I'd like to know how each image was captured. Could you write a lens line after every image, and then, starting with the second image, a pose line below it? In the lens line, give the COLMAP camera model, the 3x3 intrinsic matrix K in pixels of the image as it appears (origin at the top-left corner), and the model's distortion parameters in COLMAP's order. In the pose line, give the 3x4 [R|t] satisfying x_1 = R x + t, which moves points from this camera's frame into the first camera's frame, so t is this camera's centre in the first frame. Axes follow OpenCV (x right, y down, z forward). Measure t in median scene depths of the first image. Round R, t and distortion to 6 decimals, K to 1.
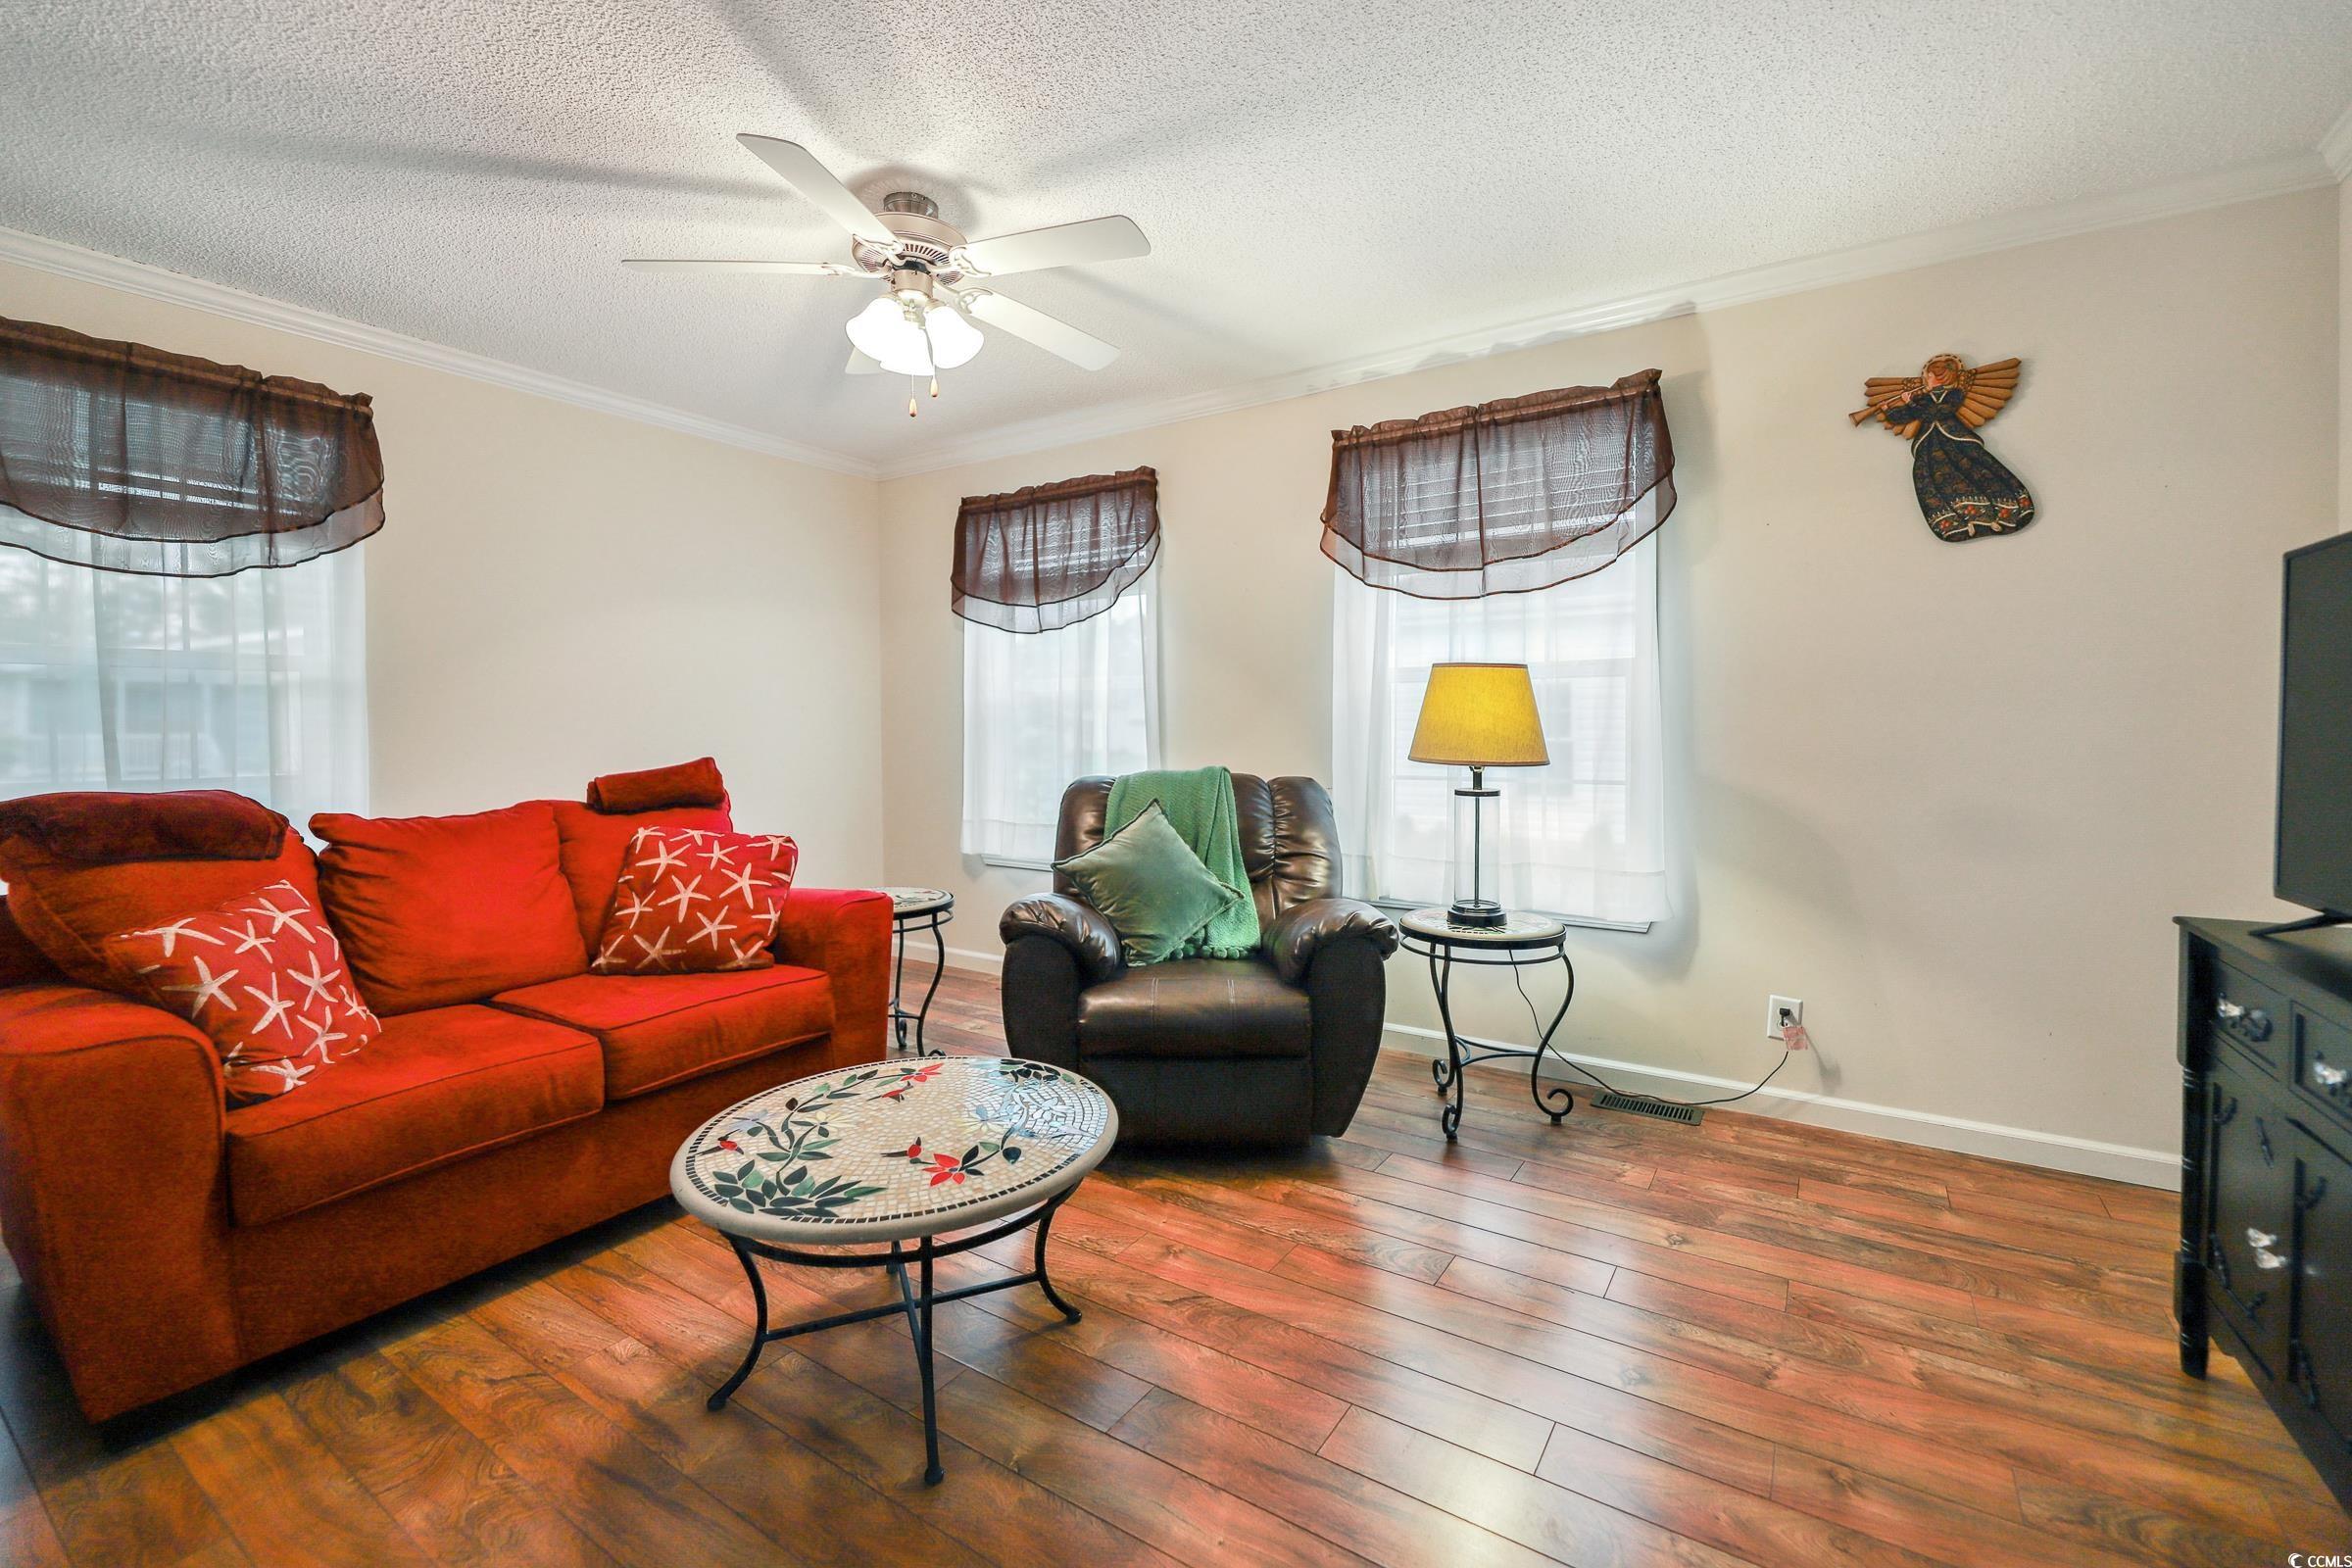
lens RADIAL K [[986.9, 0, 1151.0], [0, 986.9, 709.8], [0, 0, 1]] dist [0.001950, -0.003299]
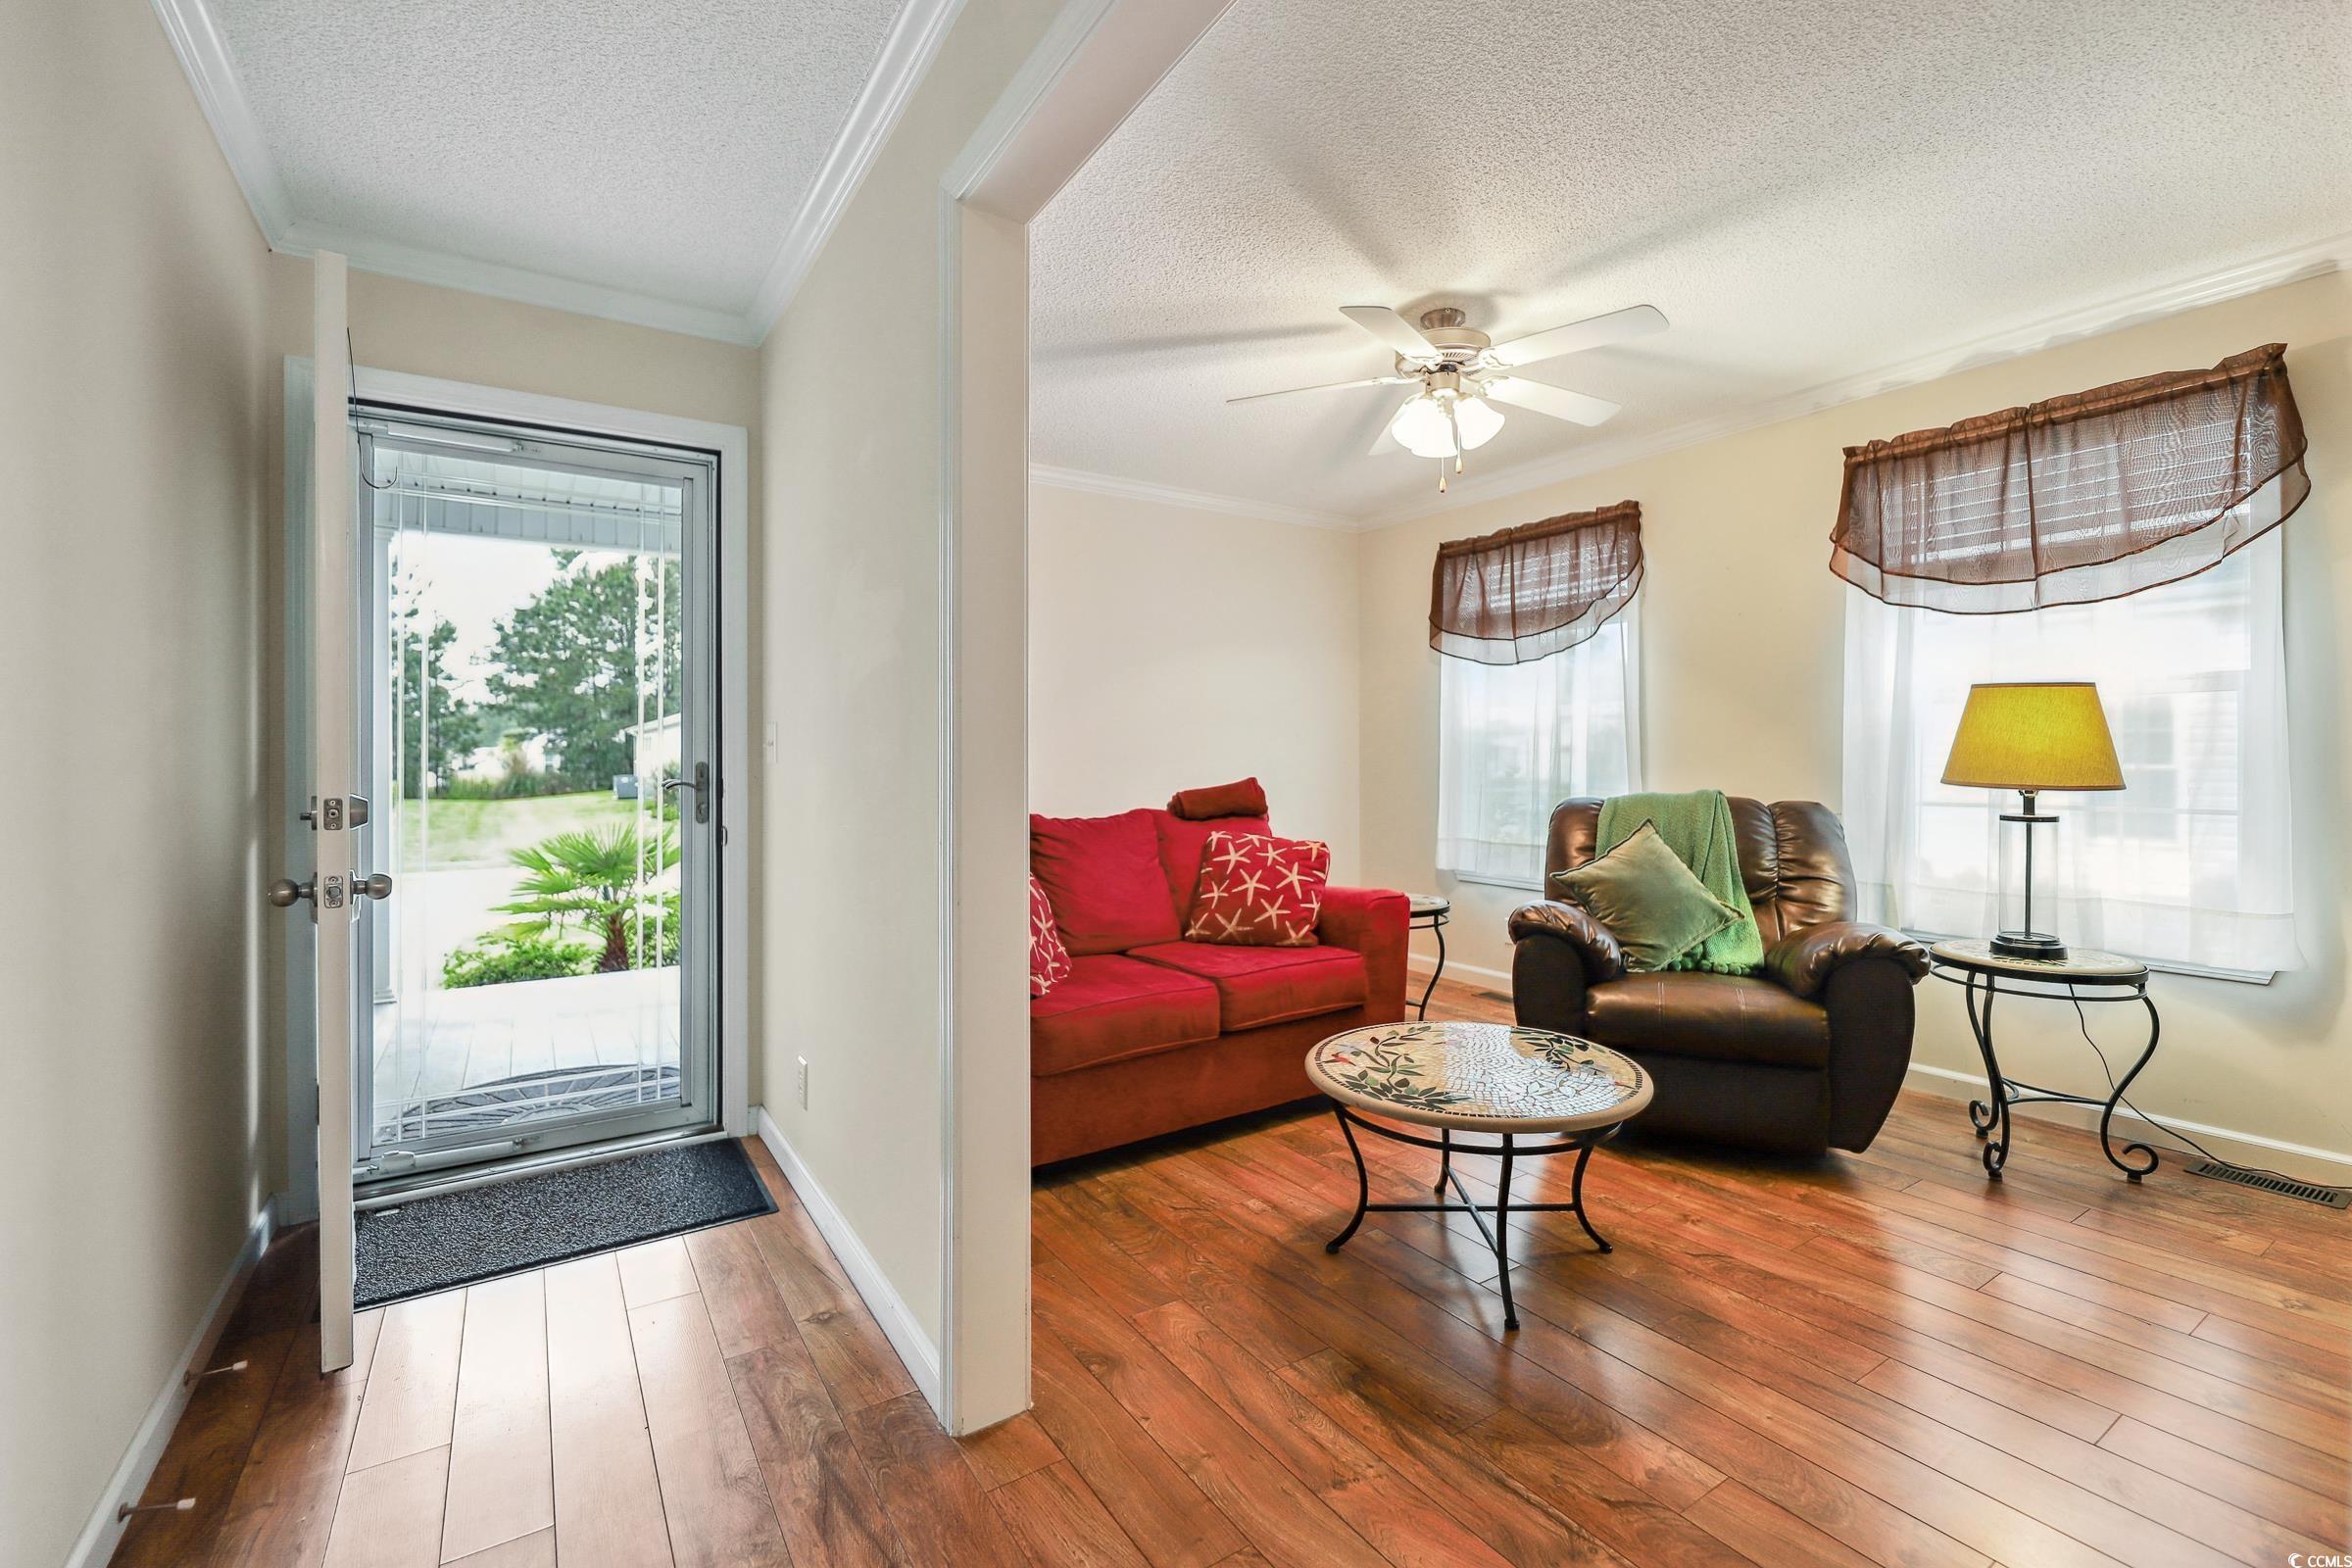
lens RADIAL K [[982.4, 0, 1189.4], [0, 982.4, 751.2], [0, 0, 1]] dist [0.000621, -0.003016]
pose [[0.926320, -0.005044, -0.376704, -0.059143], [0.010365, 0.999873, 0.012099, -0.000377], [0.376596, -0.015112, 0.926255, -0.170037]]
